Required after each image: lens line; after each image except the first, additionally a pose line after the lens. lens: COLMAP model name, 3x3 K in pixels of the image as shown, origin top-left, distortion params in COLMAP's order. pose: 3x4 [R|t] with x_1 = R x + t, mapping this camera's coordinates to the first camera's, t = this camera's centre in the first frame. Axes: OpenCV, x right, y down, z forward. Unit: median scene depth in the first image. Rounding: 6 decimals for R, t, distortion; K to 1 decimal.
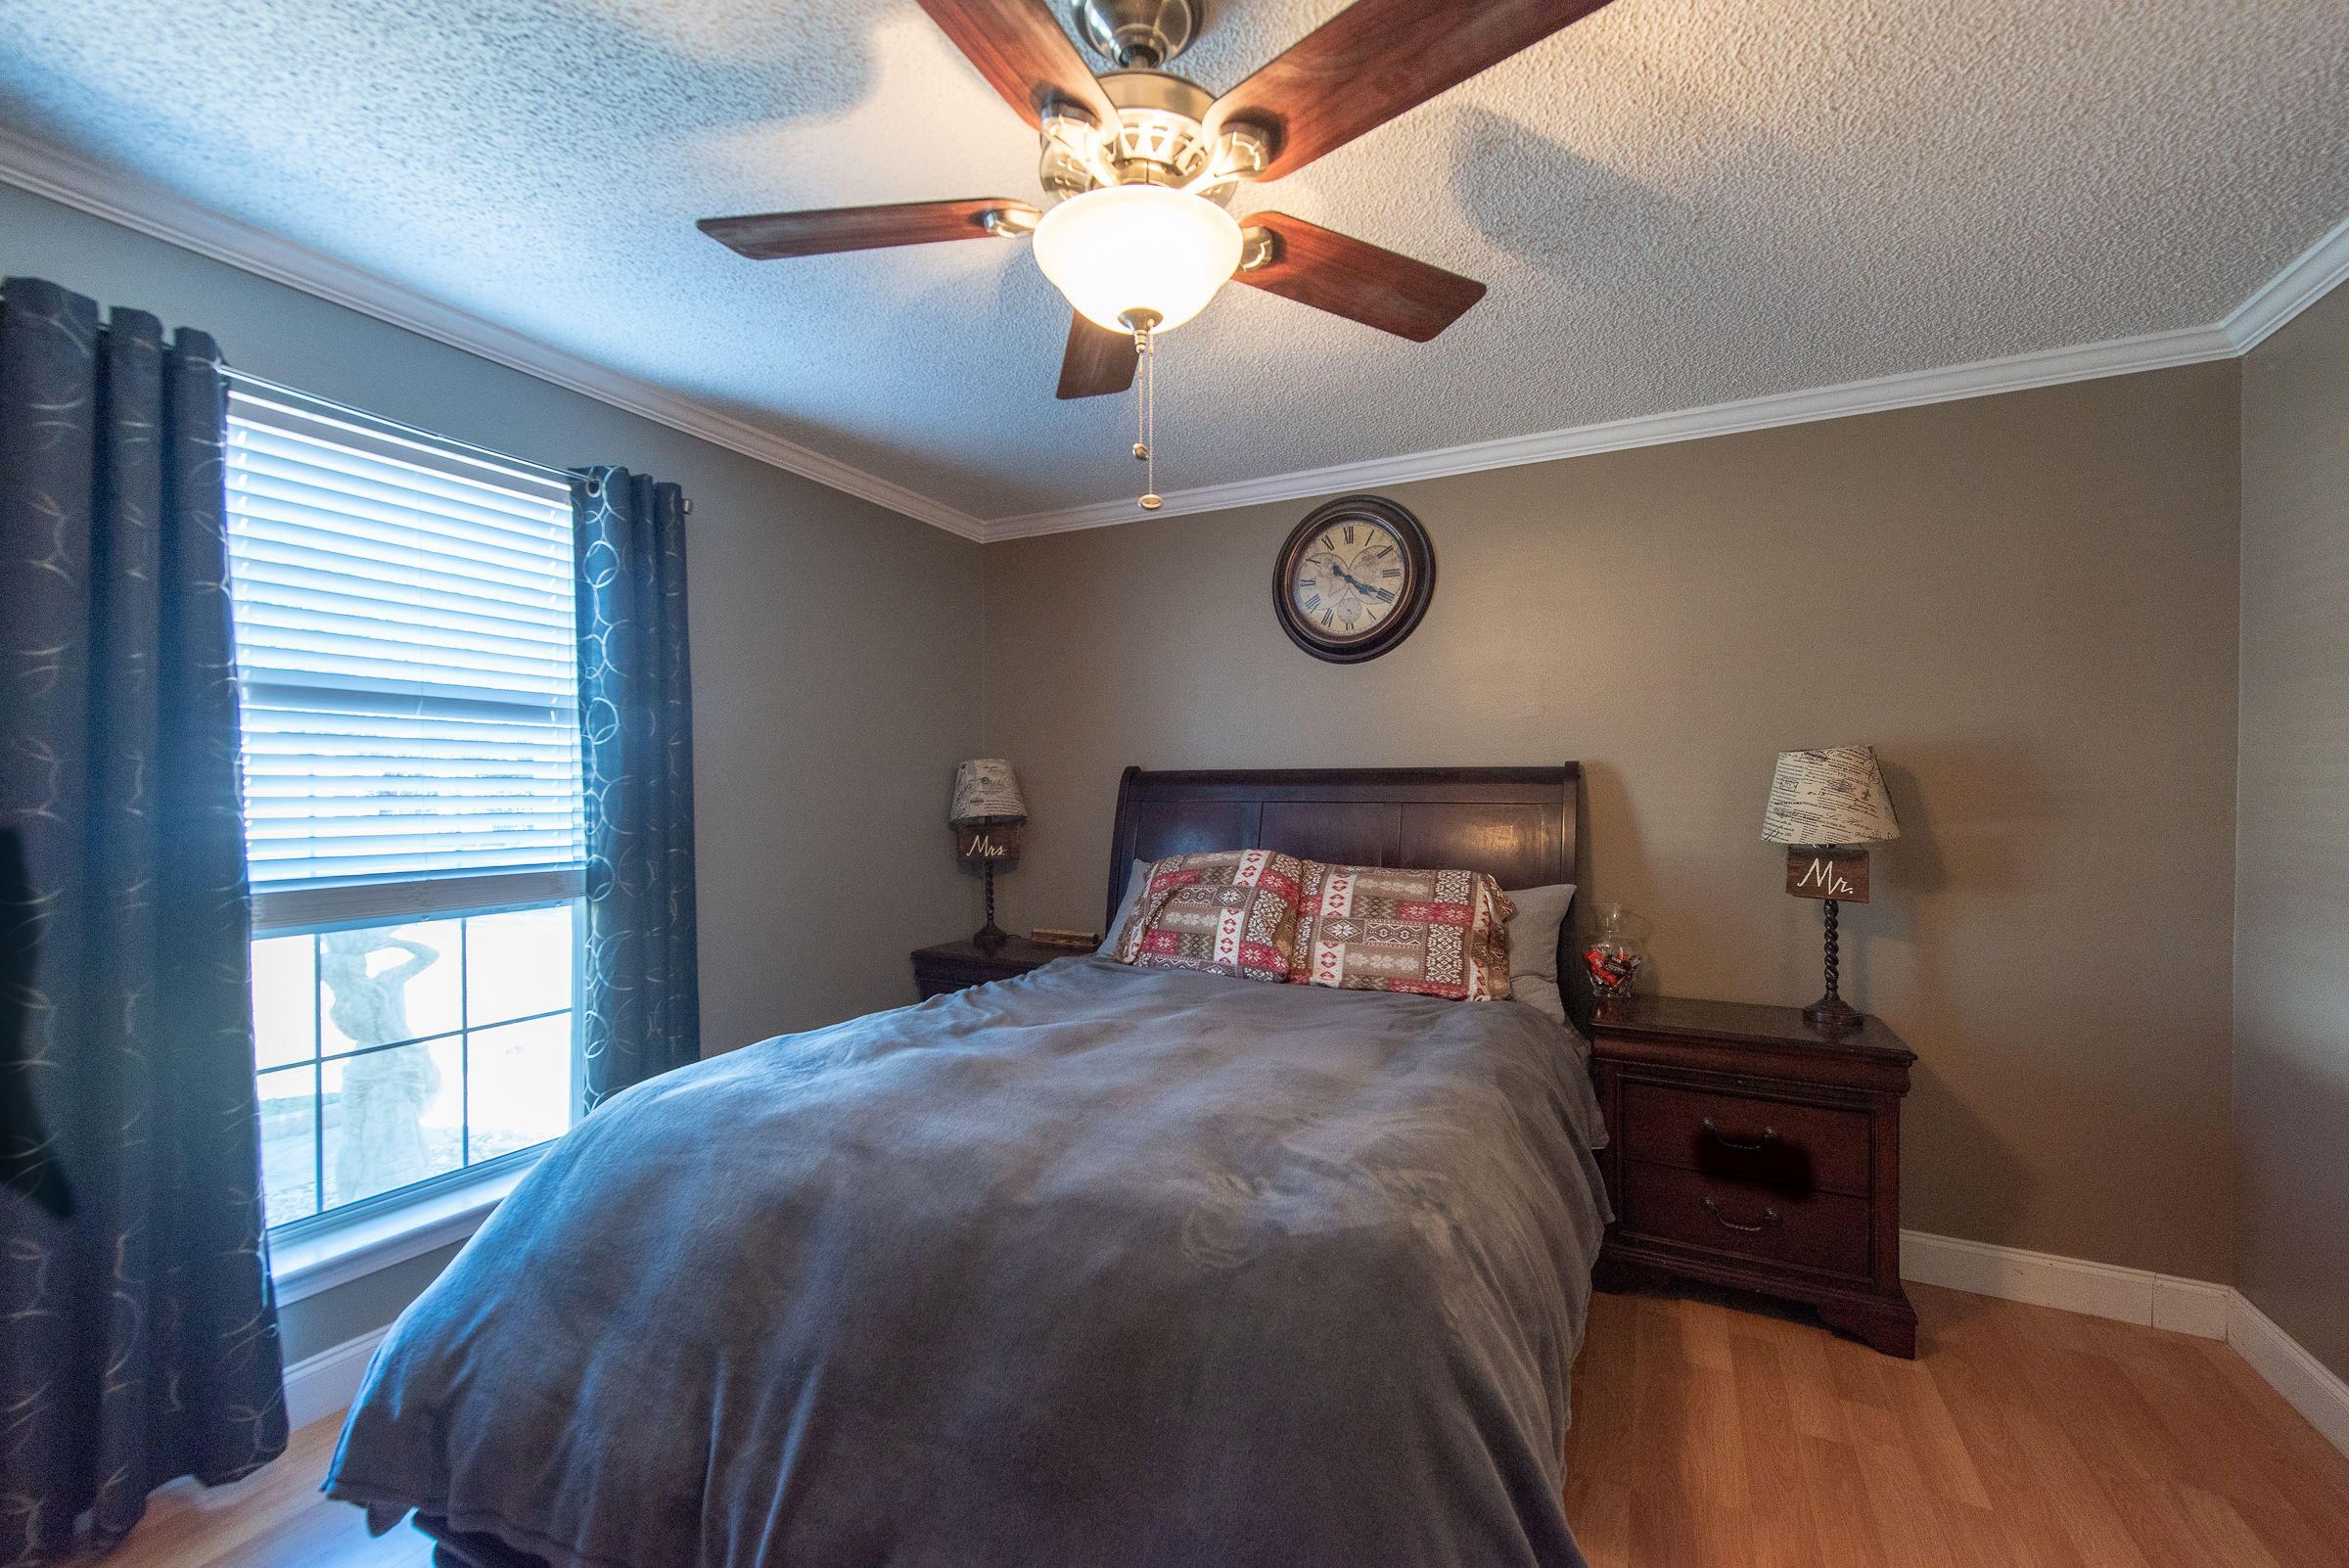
lens RADIAL K [[990.4, 0, 1182.3], [0, 990.4, 792.6], [0, 0, 1]] dist [0.010929, -0.002812]
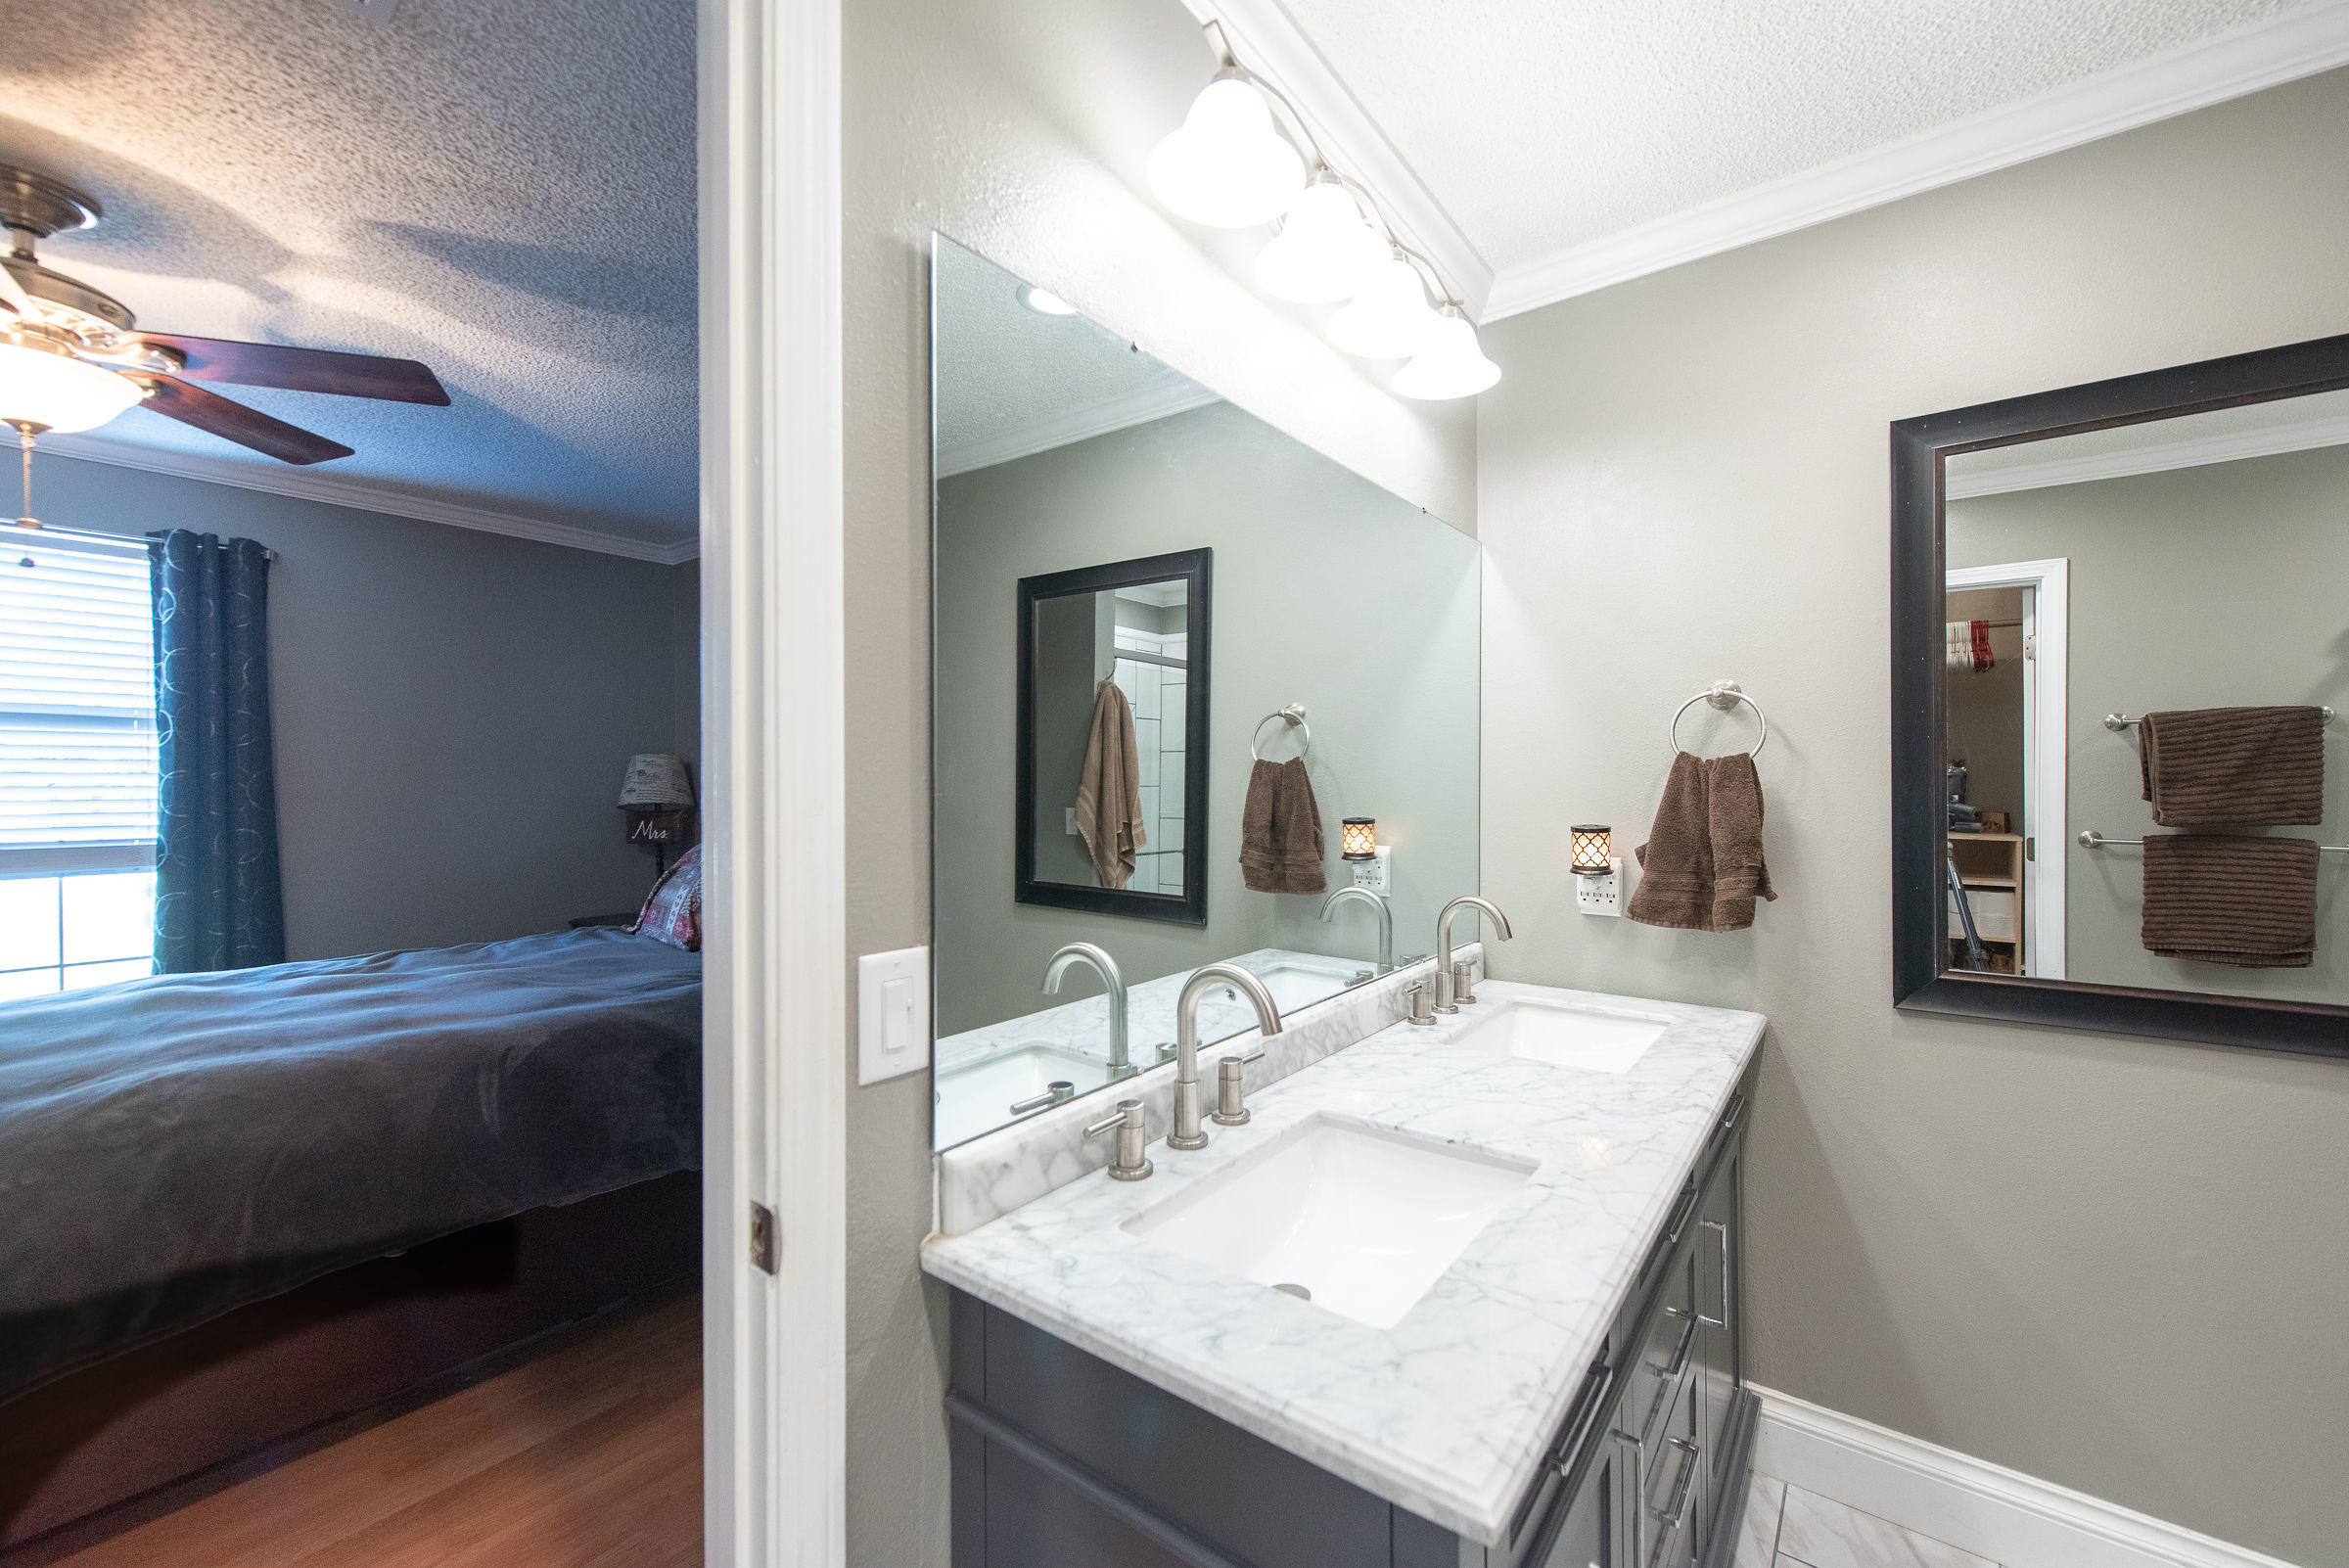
lens RADIAL K [[990.4, 0, 1163.9], [0, 990.4, 791.5], [0, 0, 1]] dist [0.010929, -0.002812]
pose [[0.991573, -0.010828, -0.129094, 0.753454], [0.011071, 0.999938, 0.001161, 0.020368], [0.129073, -0.002581, 0.991632, -0.099794]]
